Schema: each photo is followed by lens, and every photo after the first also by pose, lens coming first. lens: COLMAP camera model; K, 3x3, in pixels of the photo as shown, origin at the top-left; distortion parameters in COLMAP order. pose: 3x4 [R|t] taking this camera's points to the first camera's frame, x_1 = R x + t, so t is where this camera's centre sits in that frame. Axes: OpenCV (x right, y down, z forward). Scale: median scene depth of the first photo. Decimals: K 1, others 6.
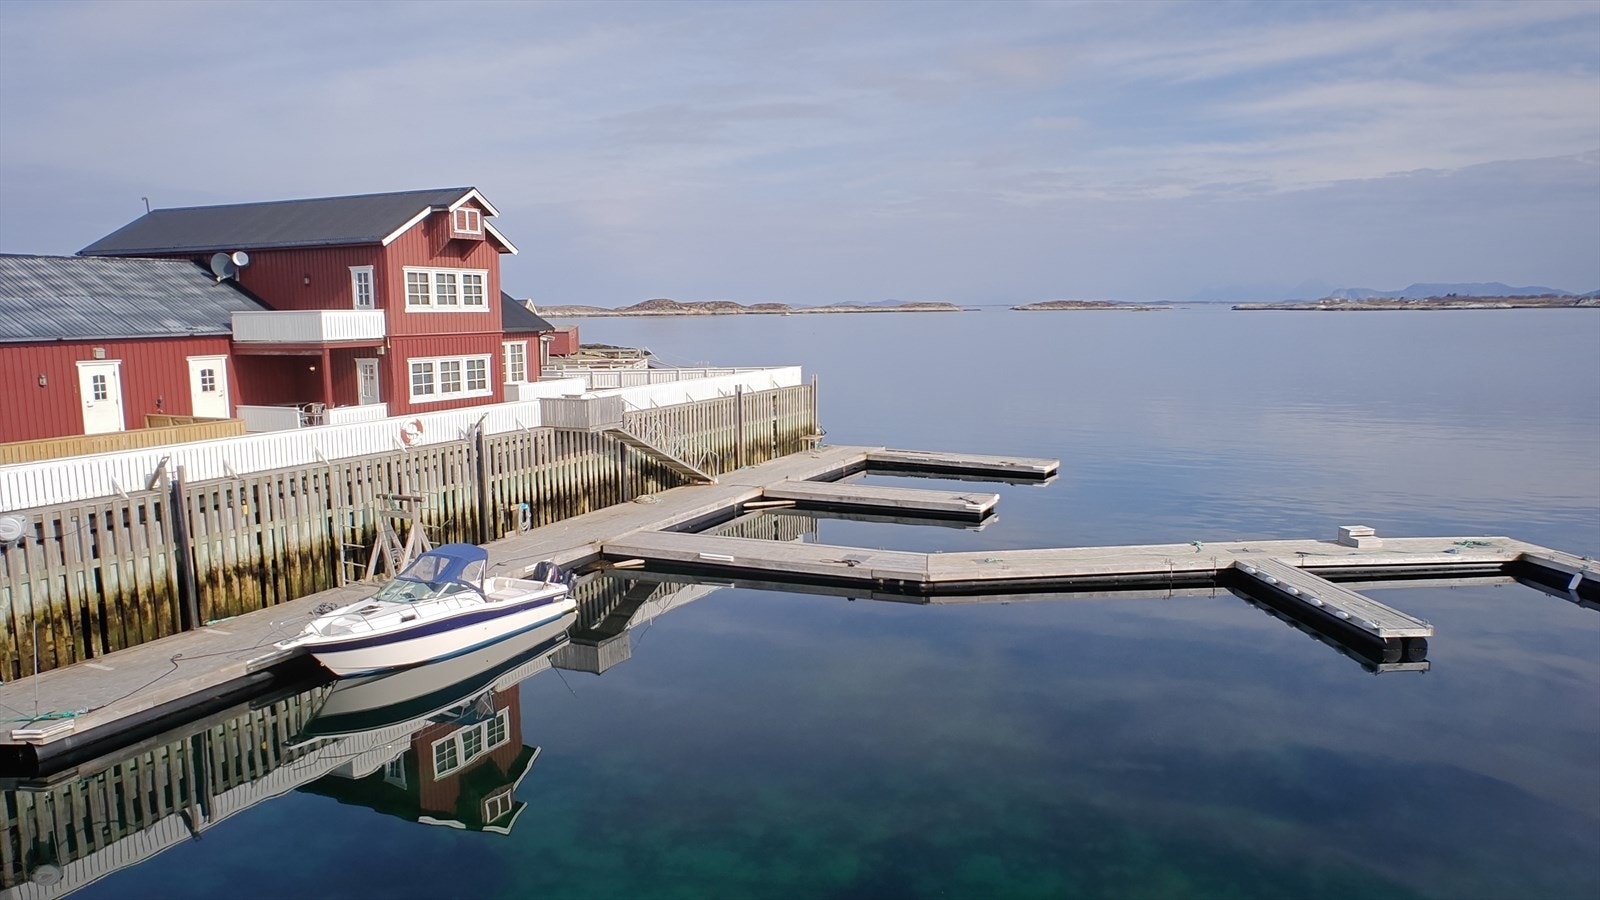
lens RADIAL K [[1095.5, 0, 800.0], [0, 1095.5, 450.0], [0, 0, 1]] dist [-0.050776, 0.093766]
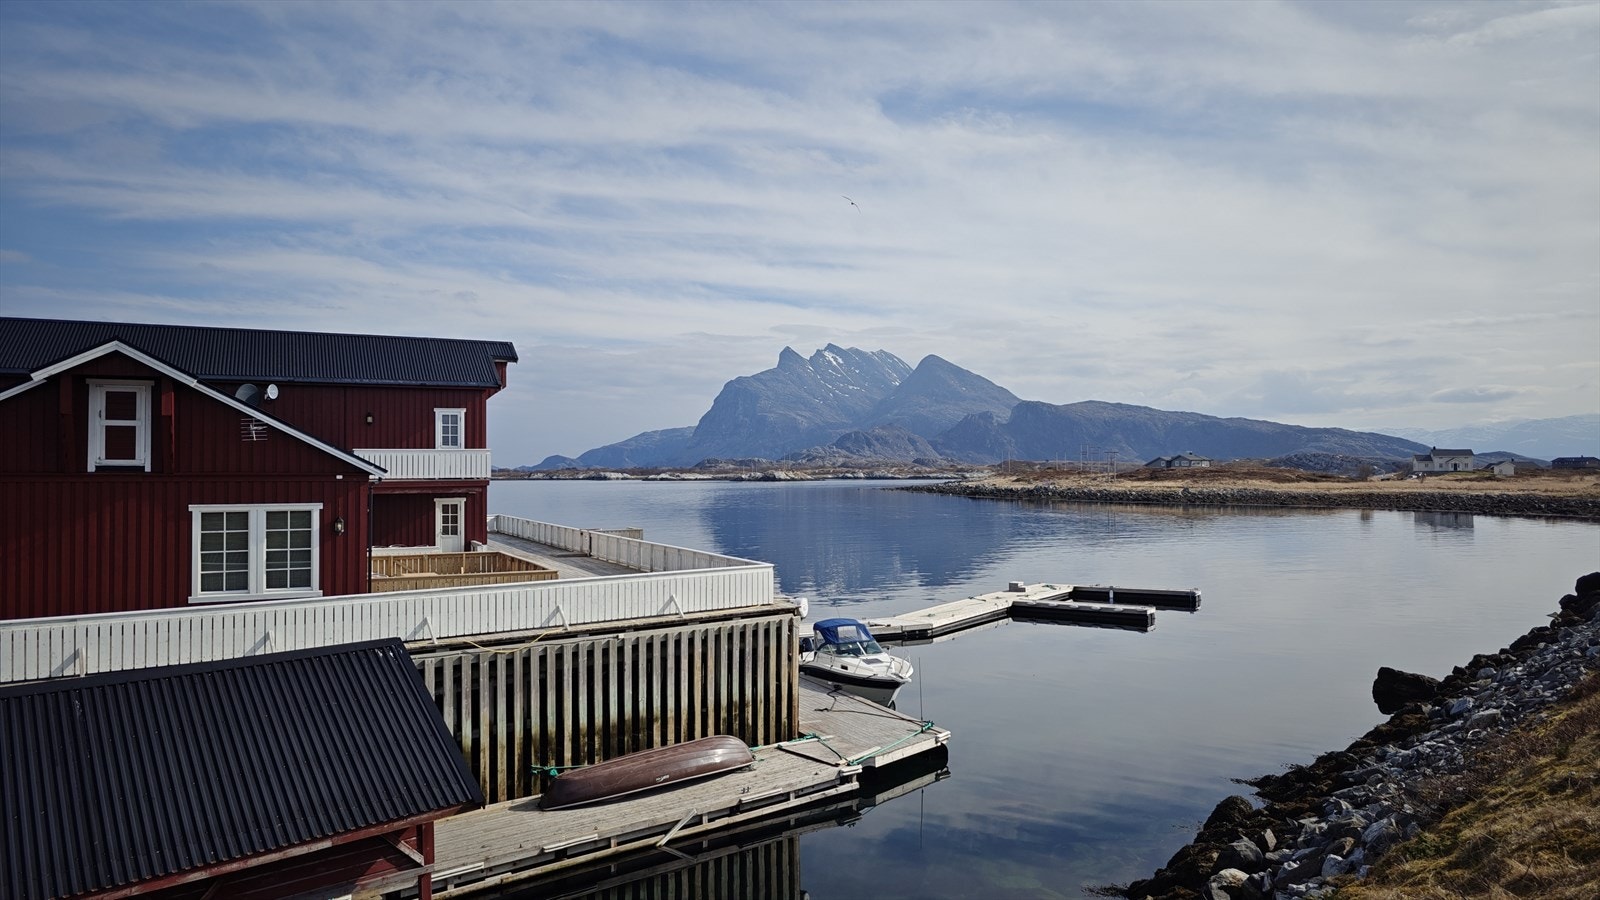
lens RADIAL K [[1095.5, 0, 800.0], [0, 1095.5, 450.0], [0, 0, 1]] dist [-0.050776, 0.093766]
pose [[0.636381, 0.020239, 0.771109, -1.031396], [0.088635, 0.991116, -0.099163, 0.003289], [-0.766266, 0.131453, 0.628933, 0.099015]]
